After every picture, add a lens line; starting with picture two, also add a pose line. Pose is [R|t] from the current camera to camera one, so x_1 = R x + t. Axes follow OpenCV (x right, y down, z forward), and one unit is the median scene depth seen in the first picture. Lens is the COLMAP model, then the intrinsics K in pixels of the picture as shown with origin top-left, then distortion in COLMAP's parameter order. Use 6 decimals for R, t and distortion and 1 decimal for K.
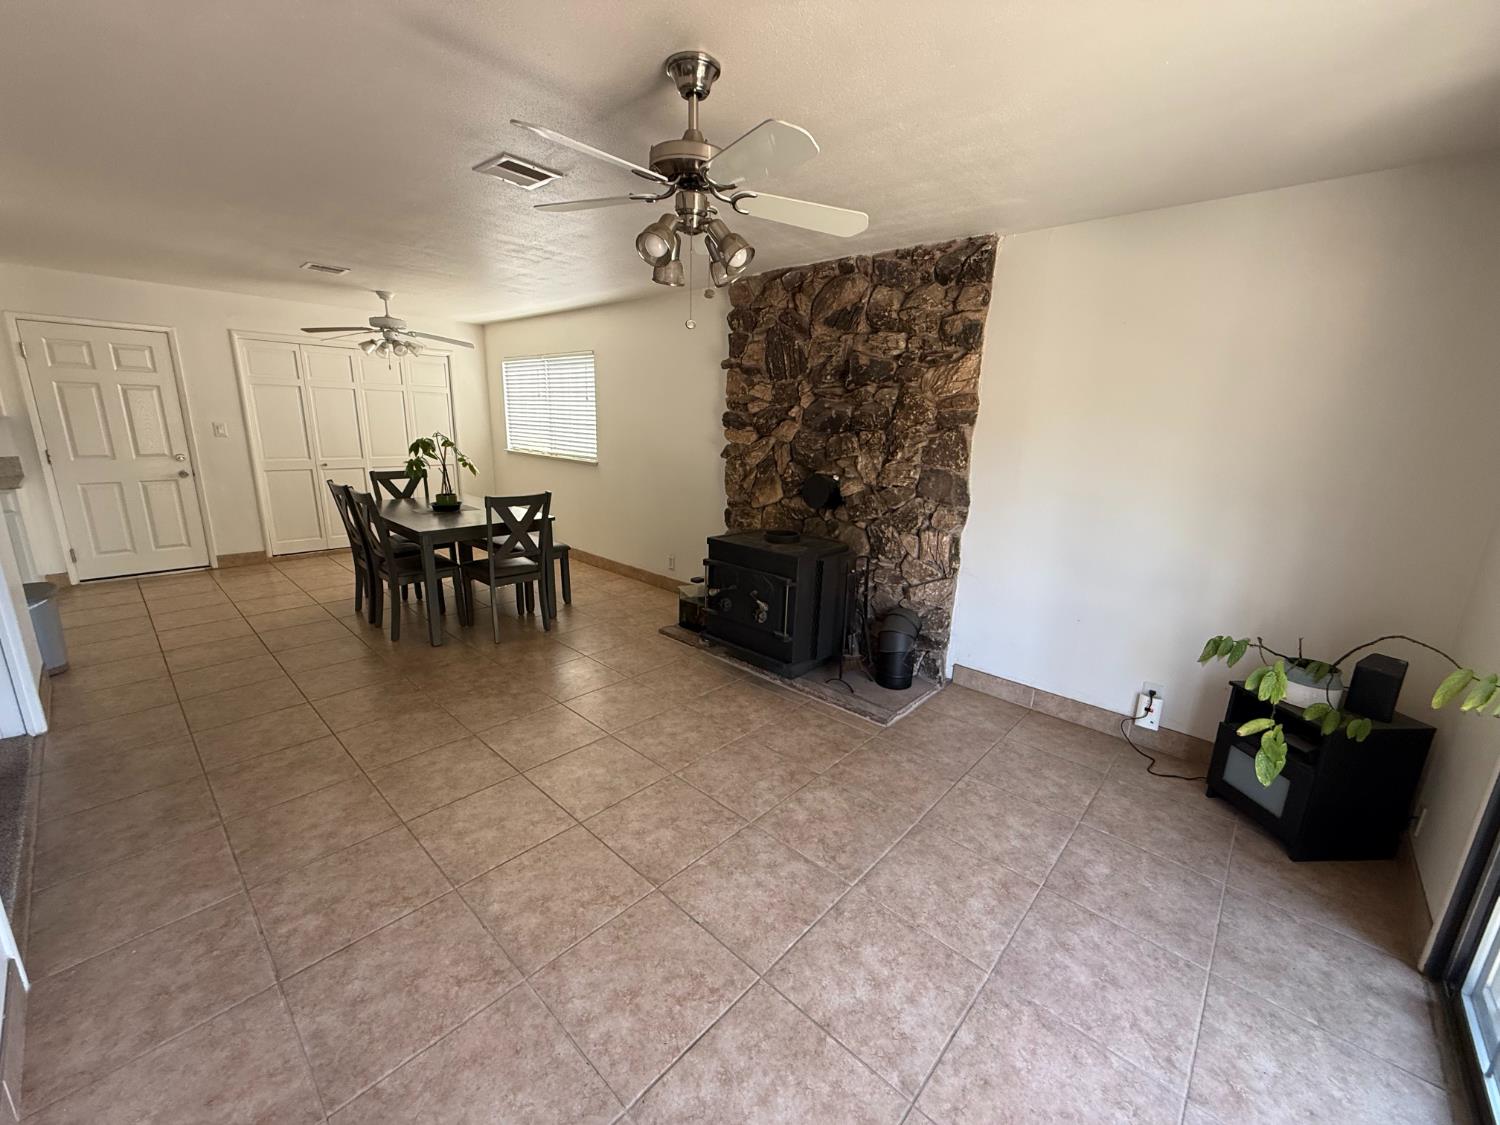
lens RADIAL K [[598.0, 0, 748.0], [0, 598.0, 565.7], [0, 0, 1]] dist [0.000859, -0.000053]
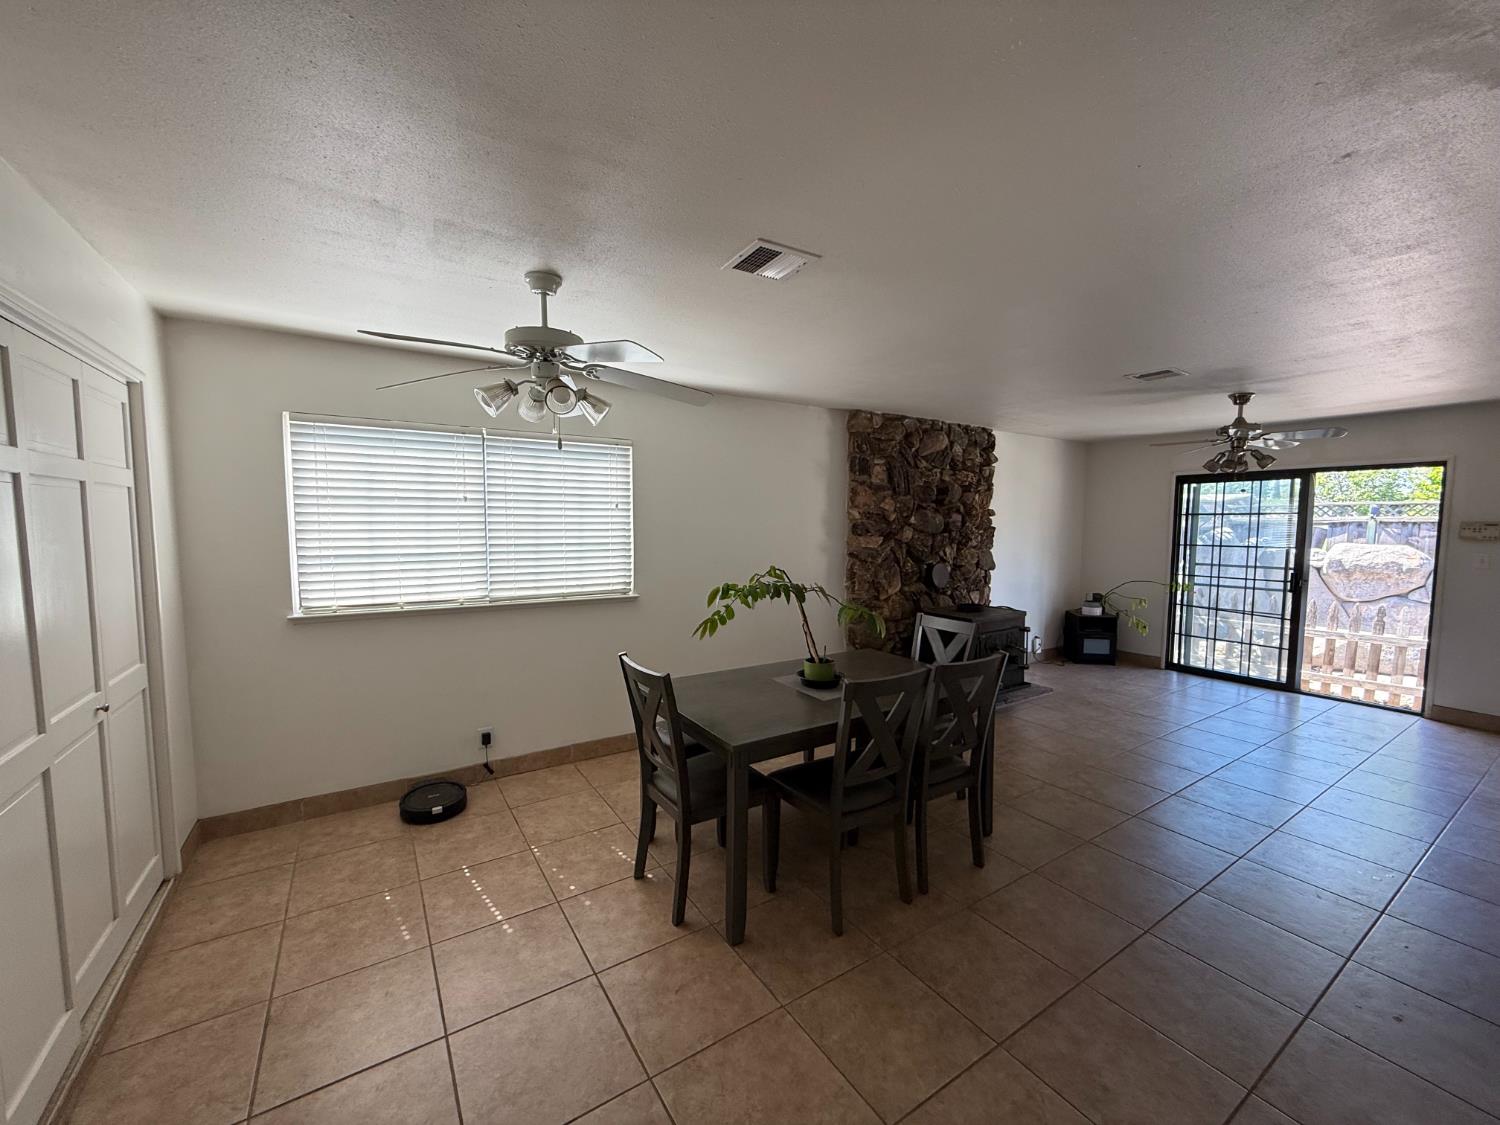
lens RADIAL K [[598.0, 0, 747.8], [0, 598.0, 565.5], [0, 0, 1]] dist [0.000859, -0.000053]
pose [[0.249728, -0.103997, 0.962715, -1.471496], [0.237517, 0.970421, 0.043218, -0.343720], [-0.938734, 0.217868, 0.267042, 1.145916]]
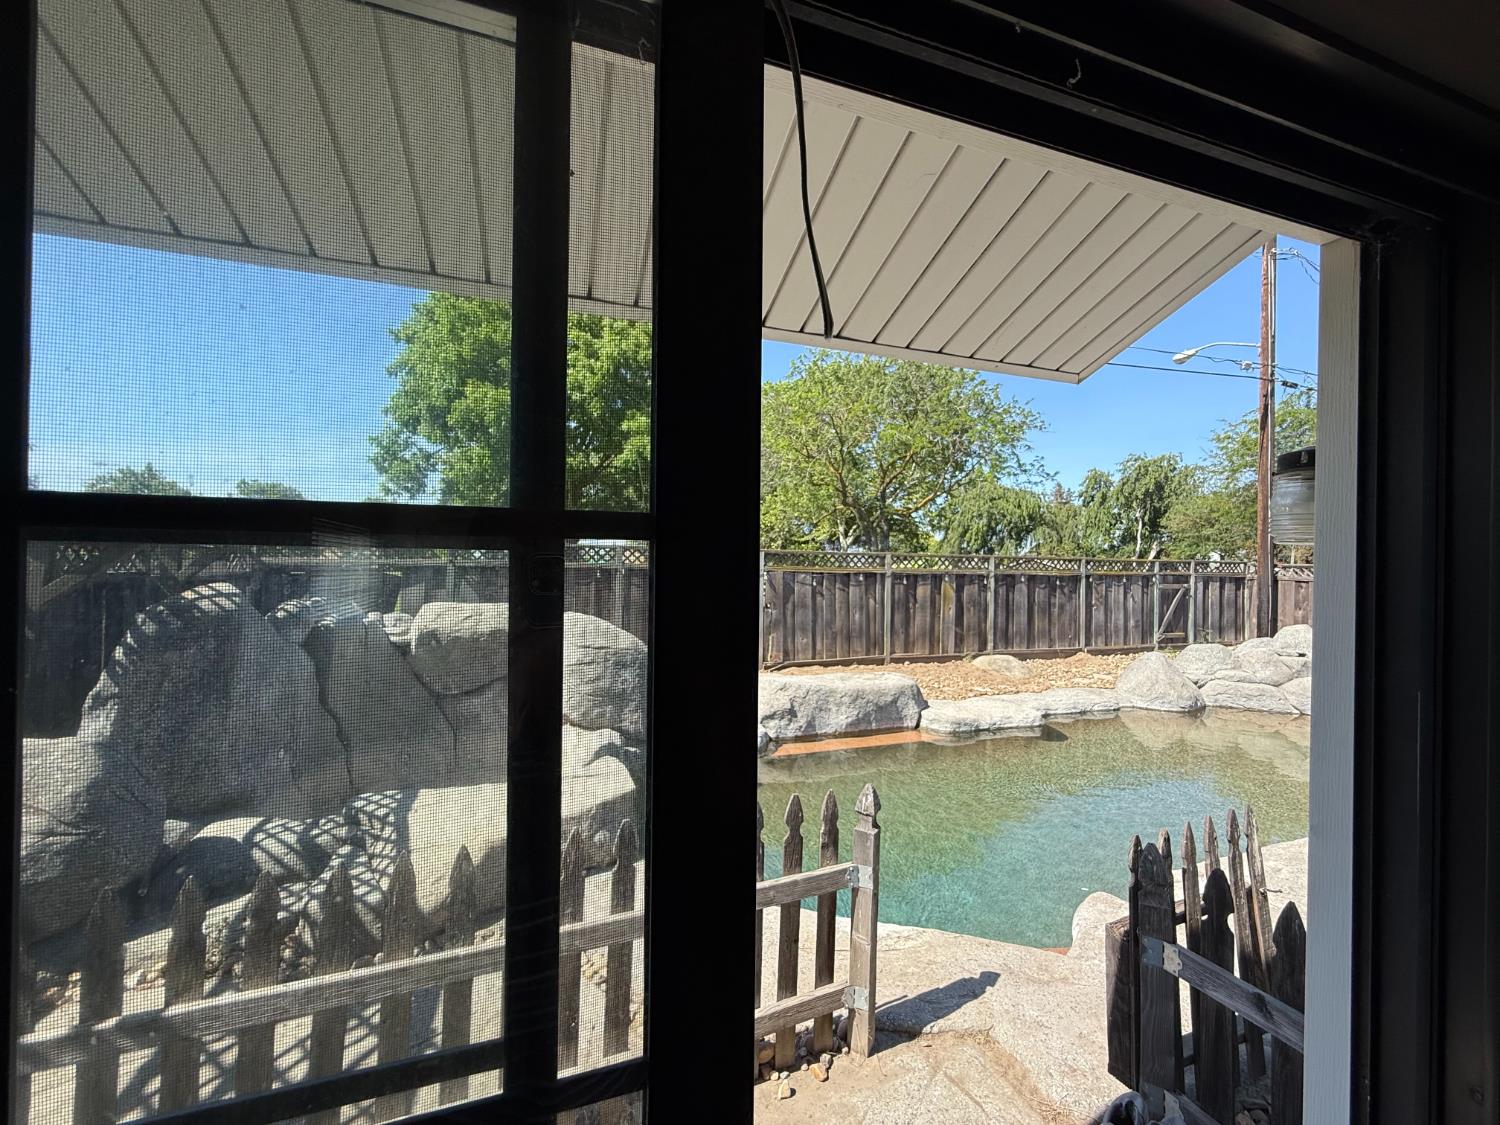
lens RADIAL K [[598.0, 0, 750.2], [0, 598.0, 563.8], [0, 0, 1]] dist [0.000859, -0.000053]
pose [[-0.878972, -0.041093, 0.475100, 0.345879], [0.073798, 0.972557, 0.220651, -0.082057], [-0.471129, 0.229008, -0.851818, 0.257145]]
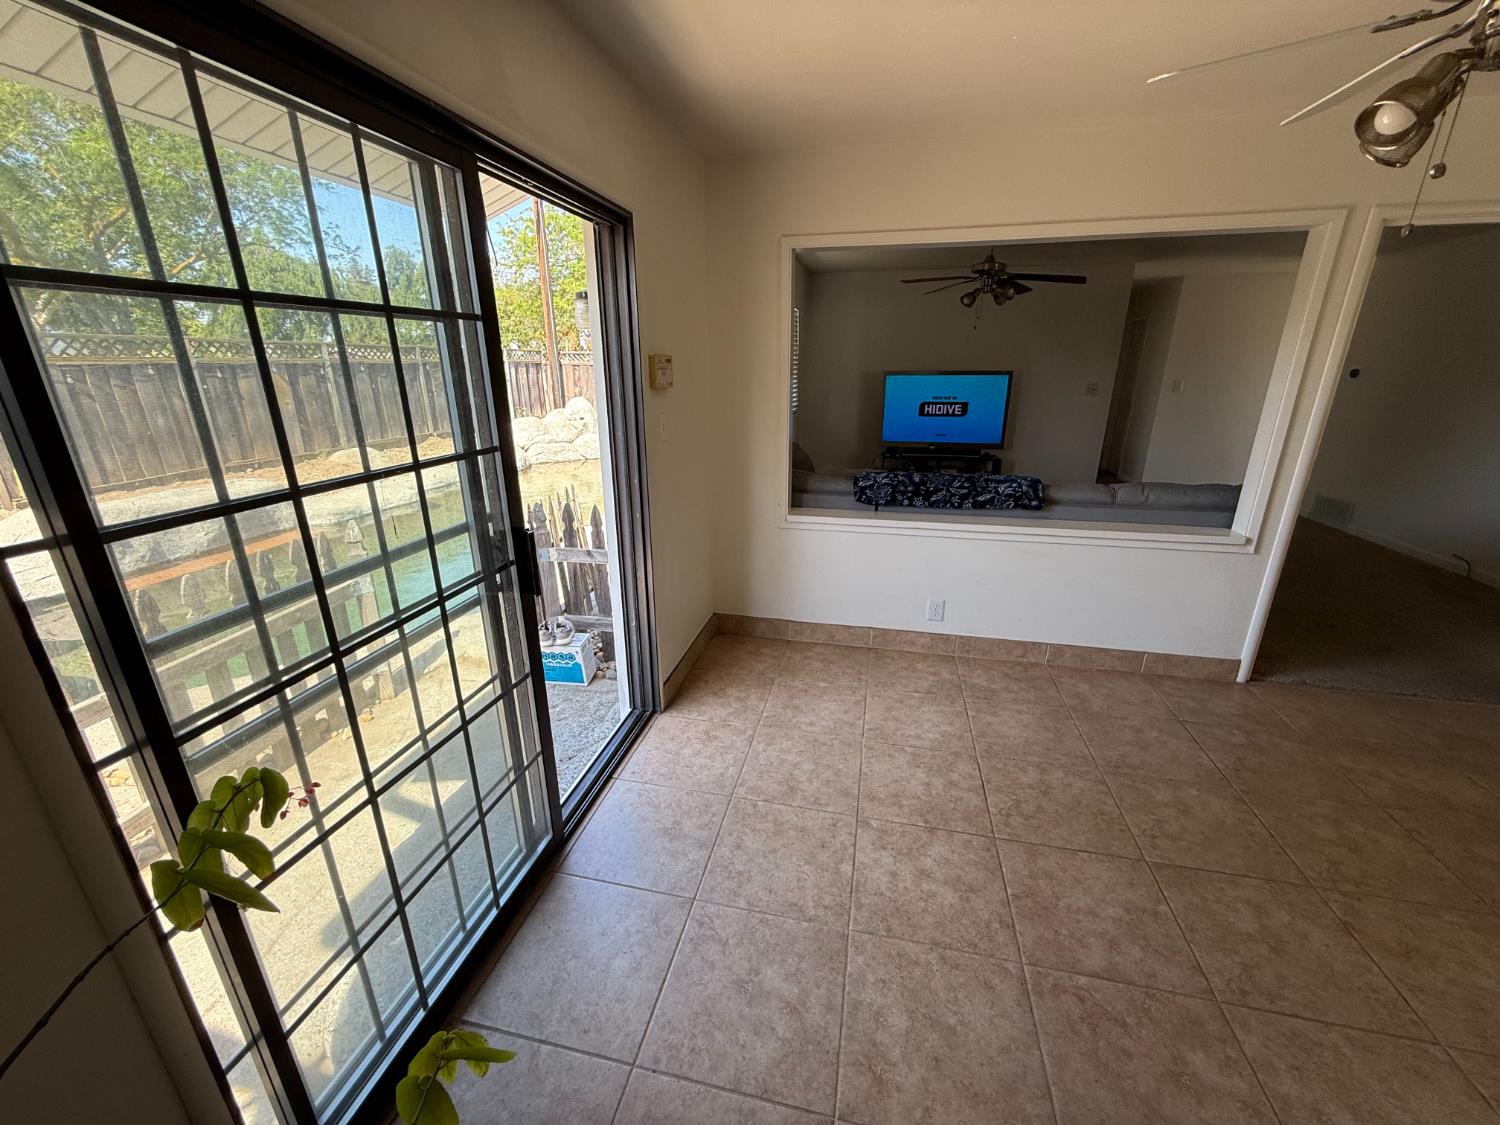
lens RADIAL K [[598.0, 0, 746.9], [0, 598.0, 563.8], [0, 0, 1]] dist [0.000859, -0.000053]
pose [[-0.868282, 0.131474, -0.478332, 0.471208], [-0.142017, 0.858002, 0.493623, -0.154784], [0.475309, 0.496535, -0.726316, 0.664608]]
